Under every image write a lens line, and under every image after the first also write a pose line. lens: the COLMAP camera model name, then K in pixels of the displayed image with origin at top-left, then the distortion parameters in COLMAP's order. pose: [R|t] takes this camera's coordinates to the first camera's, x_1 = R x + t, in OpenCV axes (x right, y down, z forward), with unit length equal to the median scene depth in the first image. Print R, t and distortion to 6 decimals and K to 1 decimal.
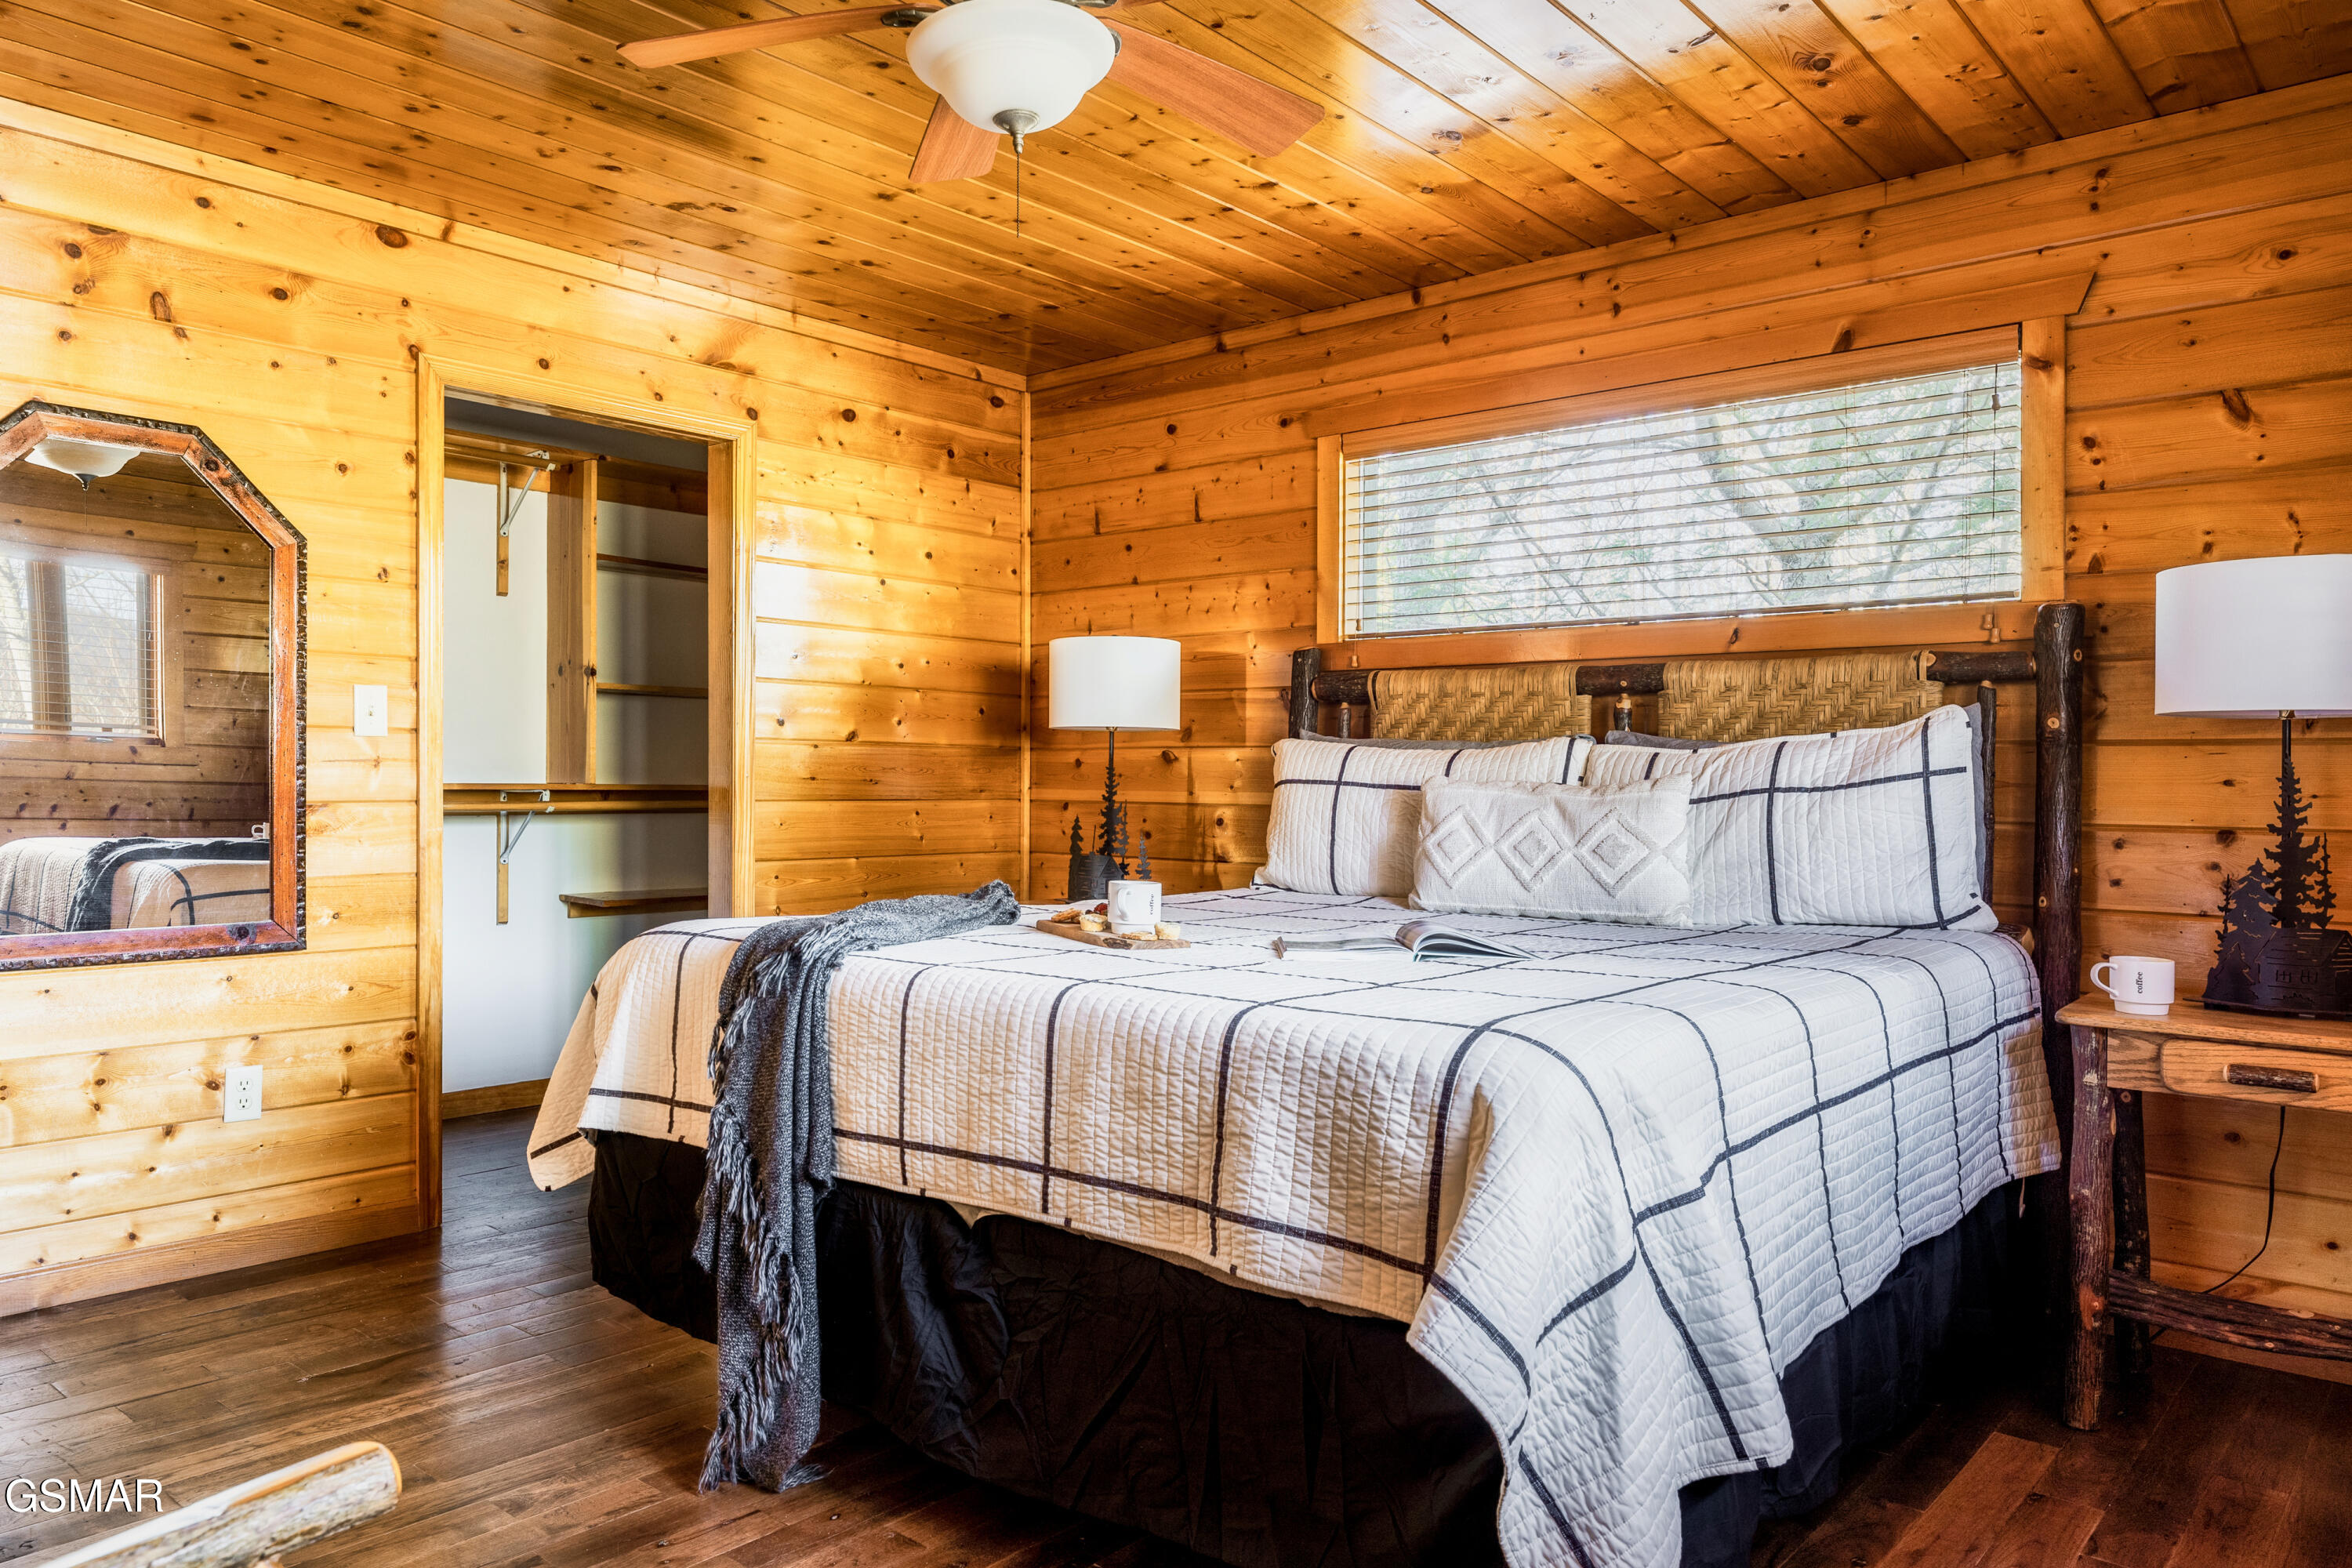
lens RADIAL K [[1592.8, 0, 1176.8], [0, 1592.8, 793.8], [0, 0, 1]] dist [0.000378, 0.002646]
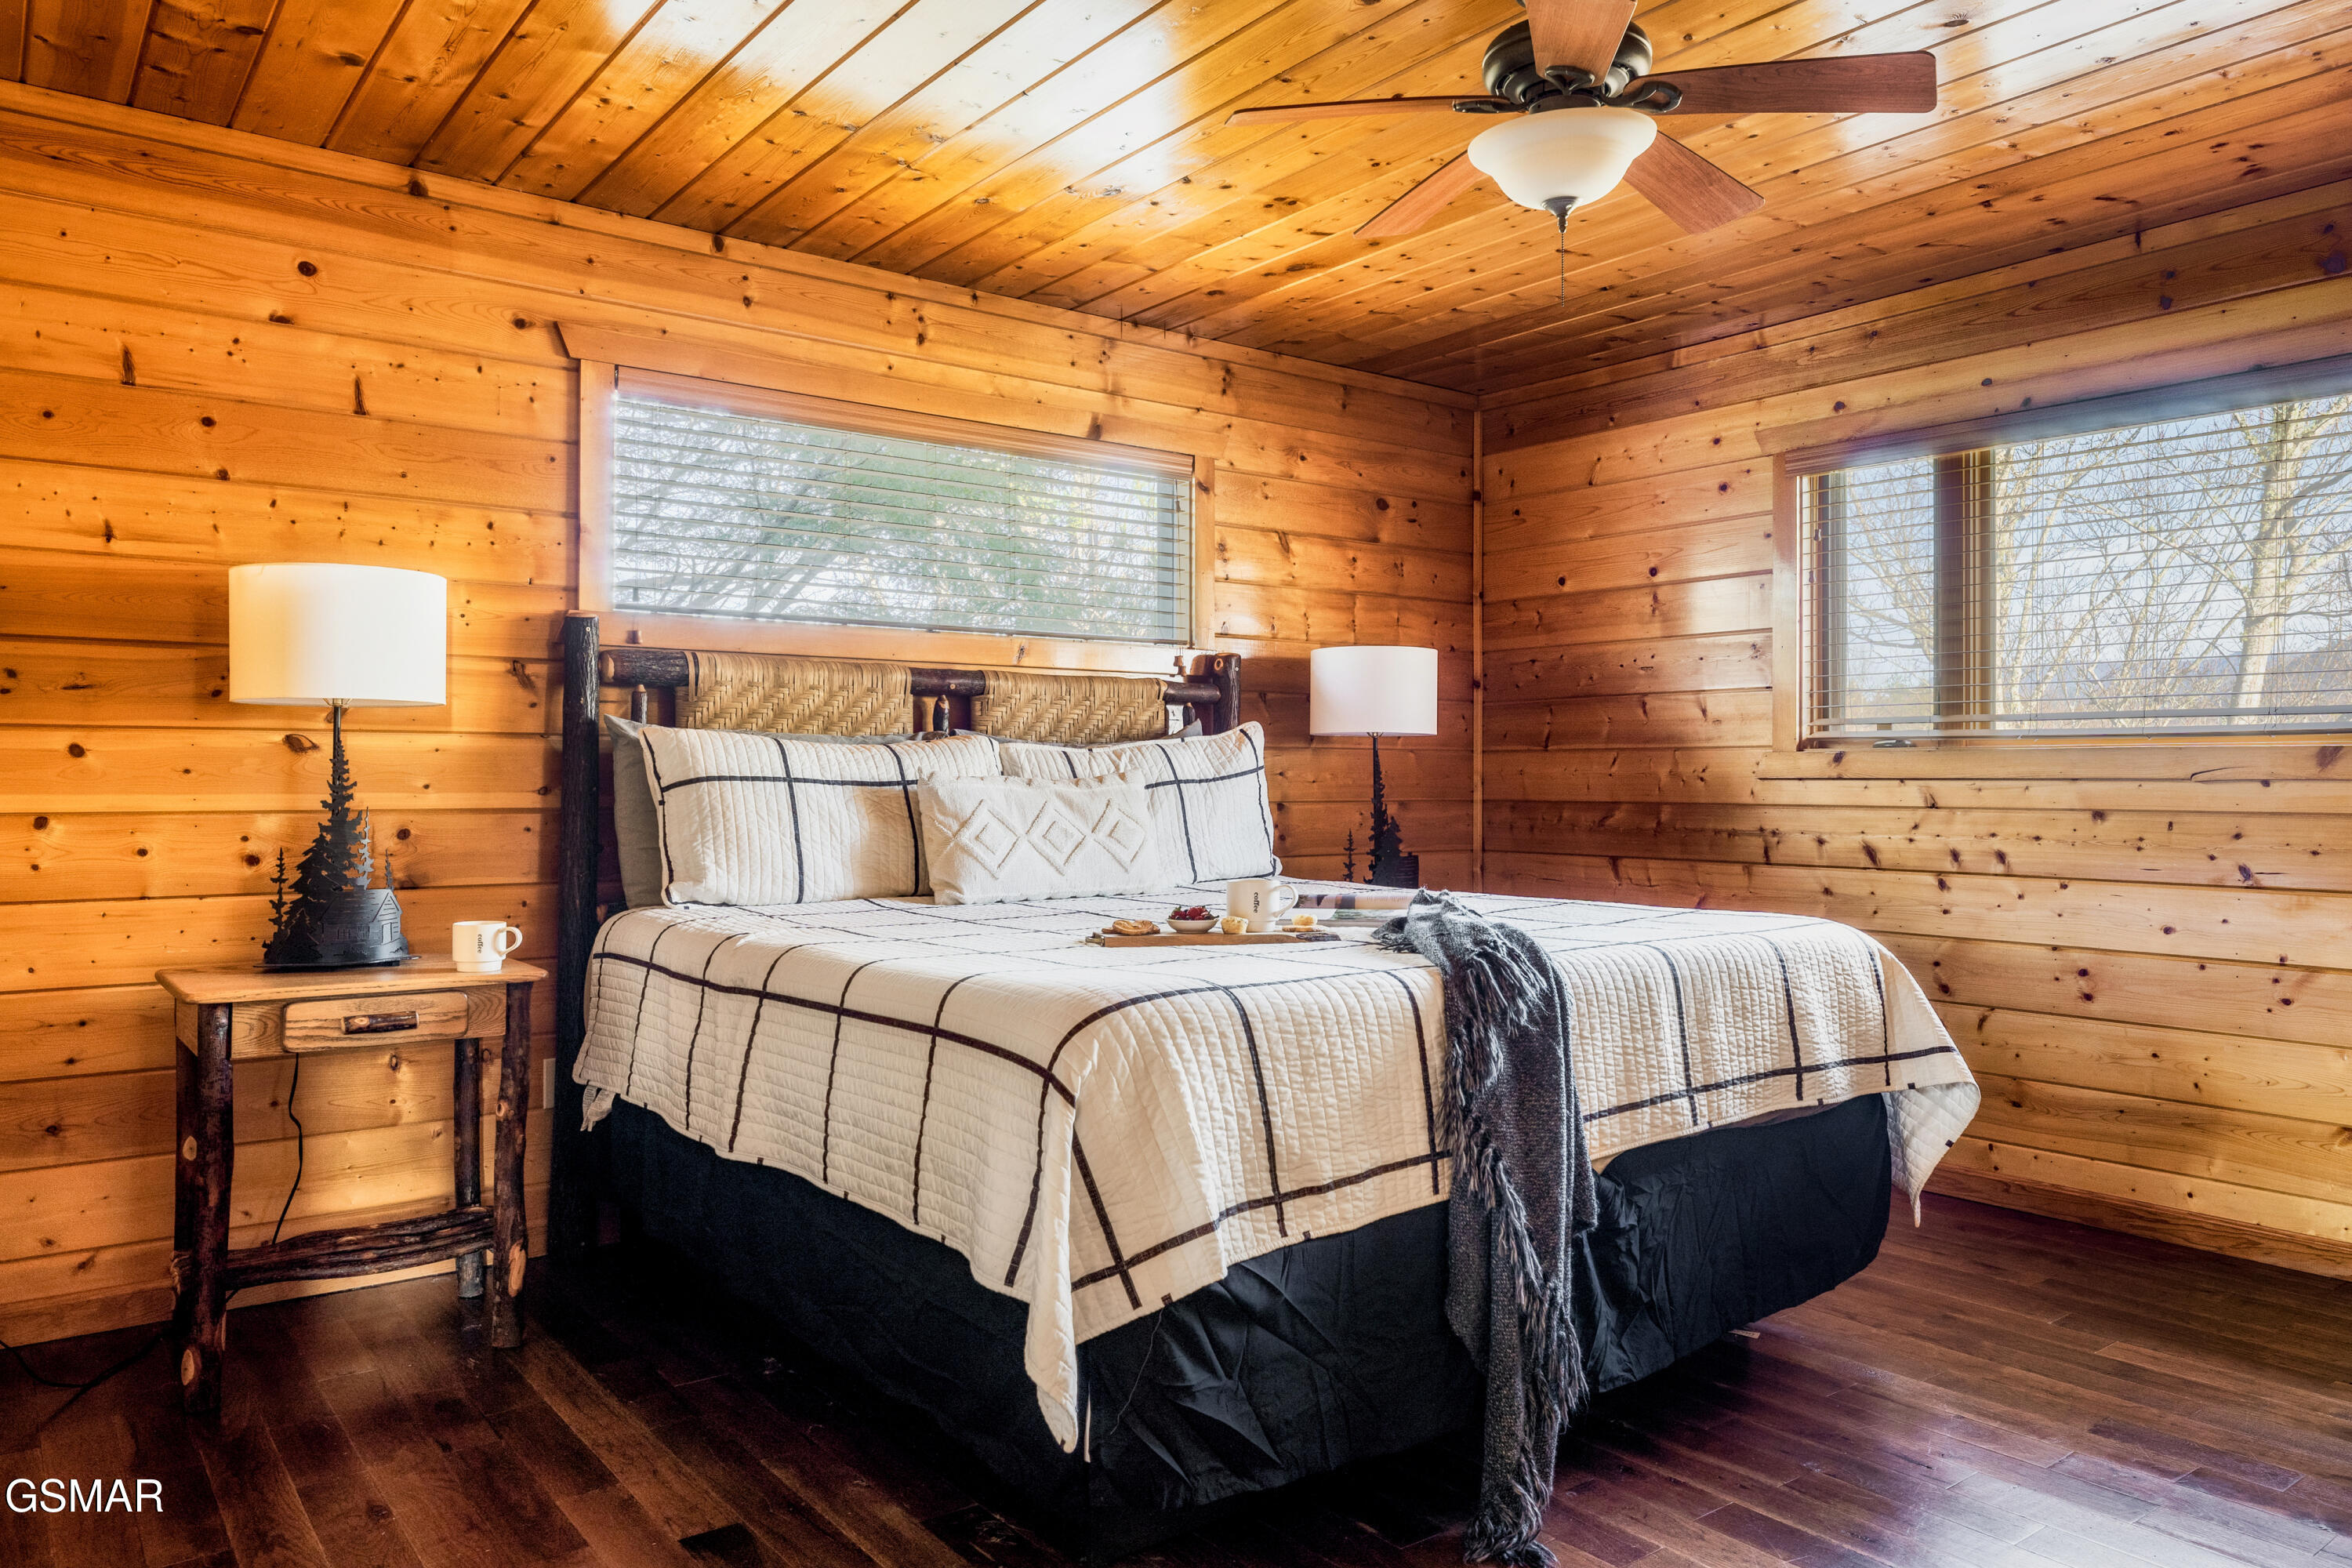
lens RADIAL K [[1592.8, 0, 1177.5], [0, 1592.8, 767.9], [0, 0, 1]] dist [0.000378, 0.002646]
pose [[0.200837, -0.006764, 0.979601, -0.781799], [0.007632, 0.999957, 0.005340, -0.017321], [-0.979595, 0.006404, 0.200879, 0.636664]]
